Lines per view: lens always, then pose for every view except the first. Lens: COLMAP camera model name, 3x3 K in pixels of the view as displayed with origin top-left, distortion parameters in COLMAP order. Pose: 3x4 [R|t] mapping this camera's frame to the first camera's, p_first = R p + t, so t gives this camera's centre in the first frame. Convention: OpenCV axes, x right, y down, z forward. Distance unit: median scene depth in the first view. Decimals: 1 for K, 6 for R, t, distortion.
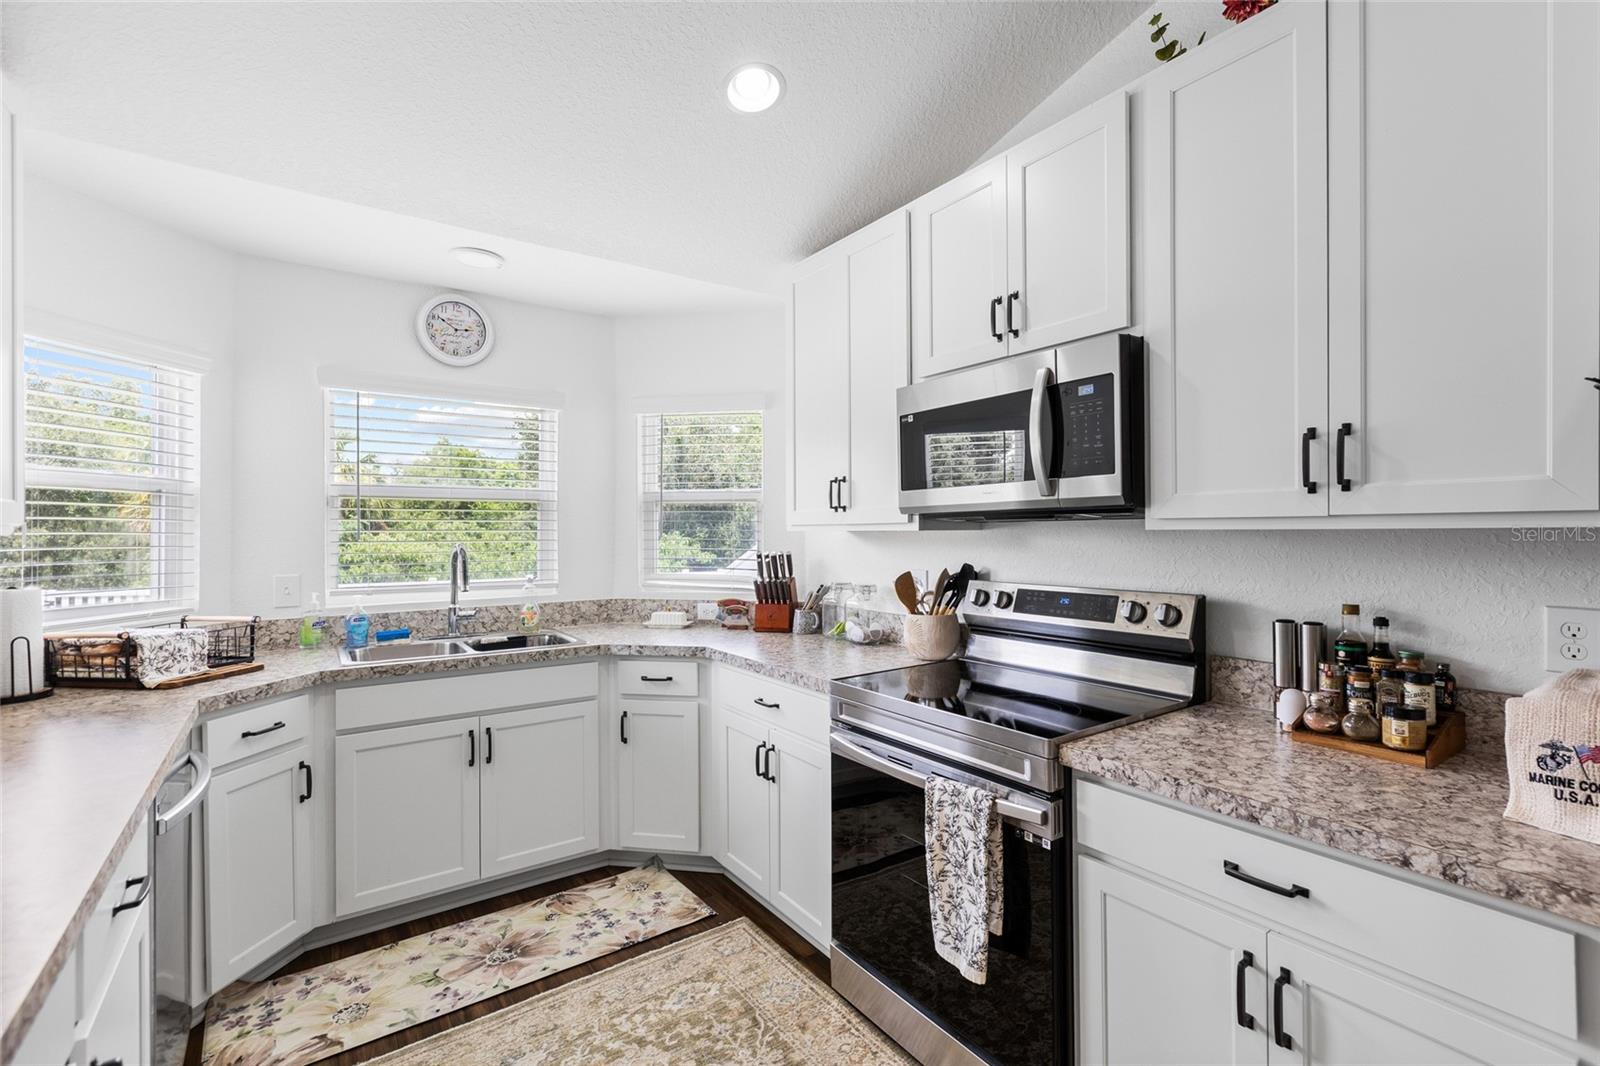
lens RADIAL K [[722.6, 0, 824.2], [0, 722.6, 529.8], [0, 0, 1]] dist [0.003164, 0.000258]
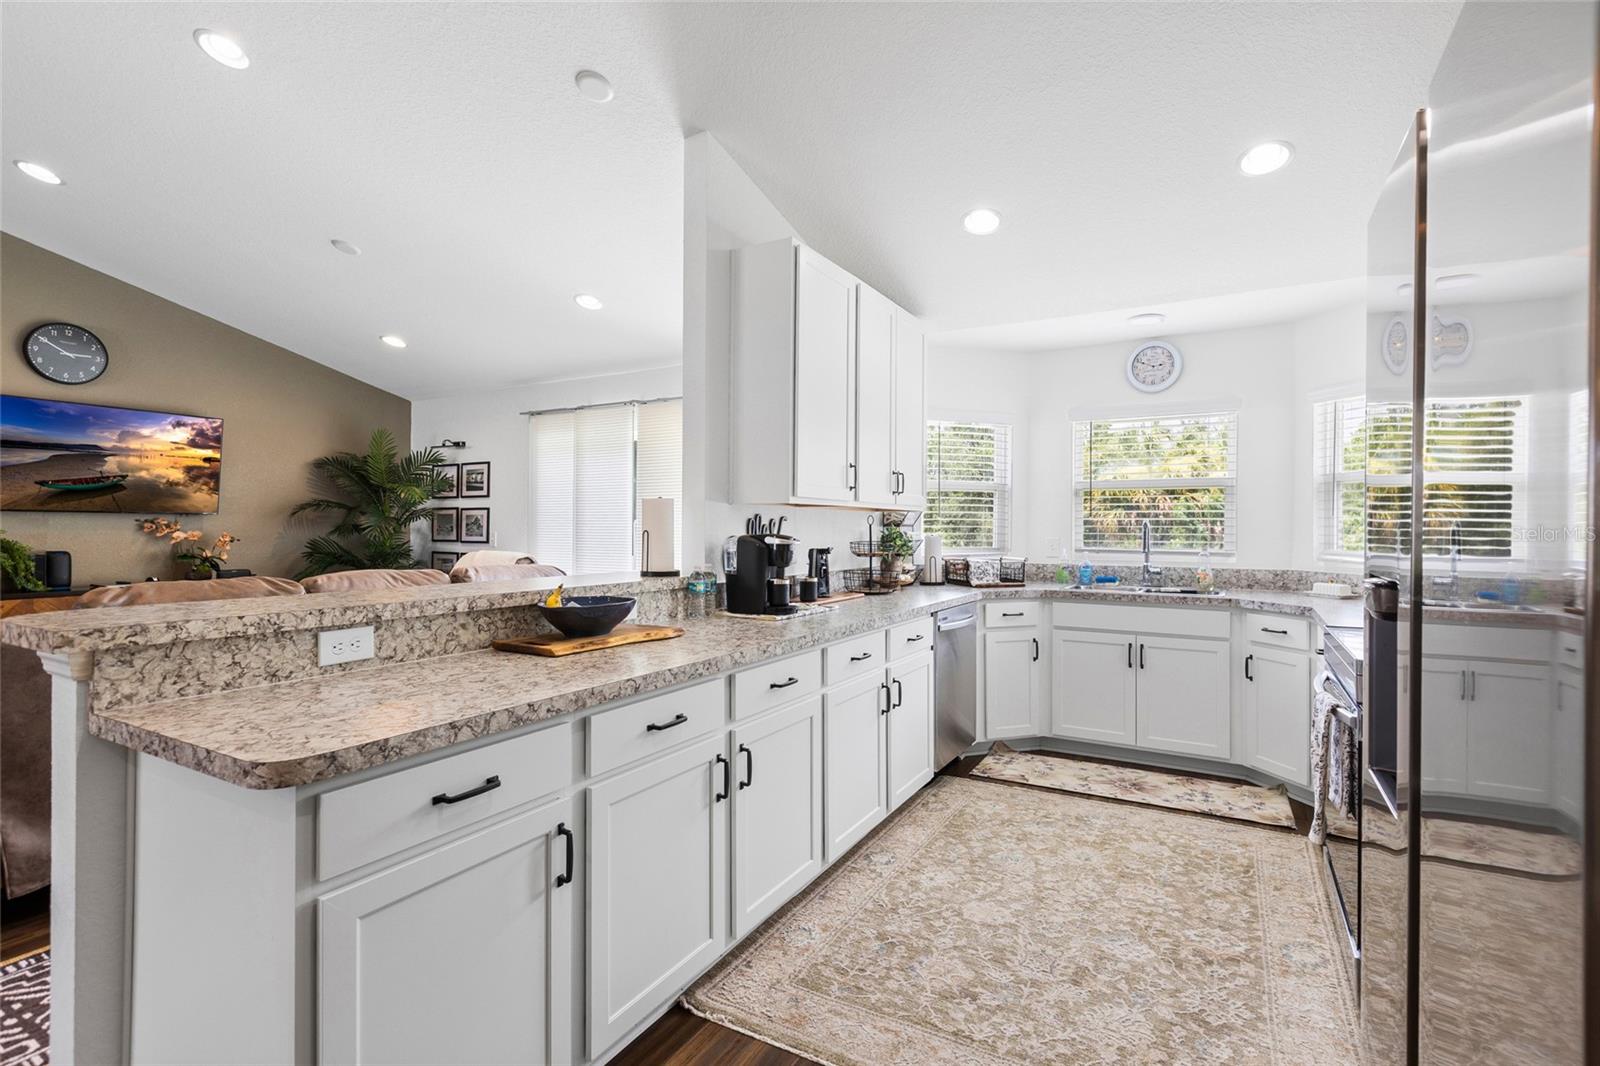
lens RADIAL K [[744.0, 0, 809.9], [0, 744.0, 526.0], [0, 0, 1]] dist [0.001834, 0.000690]
pose [[0.408313, 0.003531, -0.912835, 0.665371], [-0.002713, 0.999993, 0.002655, 0.036033], [0.912838, 0.001393, 0.408319, -0.233911]]
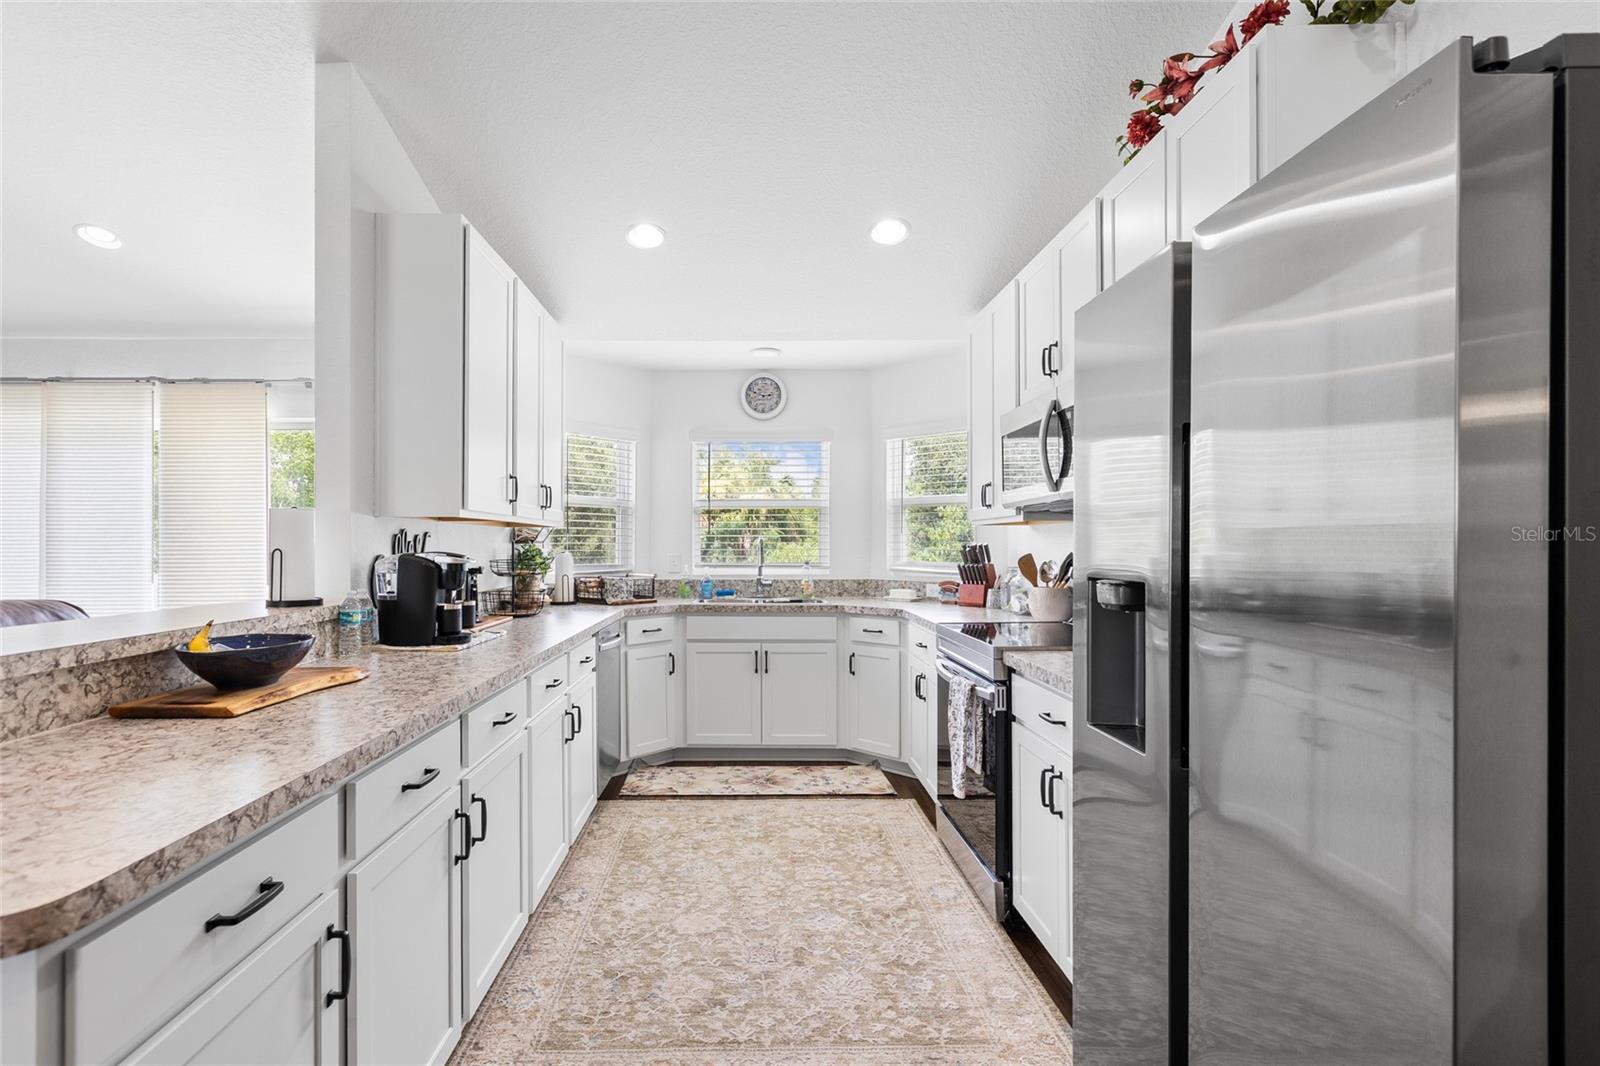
lens RADIAL K [[772.1, 0, 742.8], [0, 772.1, 543.0], [0, 0, 1]] dist [0.005271, -0.000602]
pose [[0.804504, 0.001976, -0.593944, 0.528537], [-0.001079, 0.999998, 0.001865, 0.037073], [0.593946, -0.000859, 0.804504, -0.415542]]
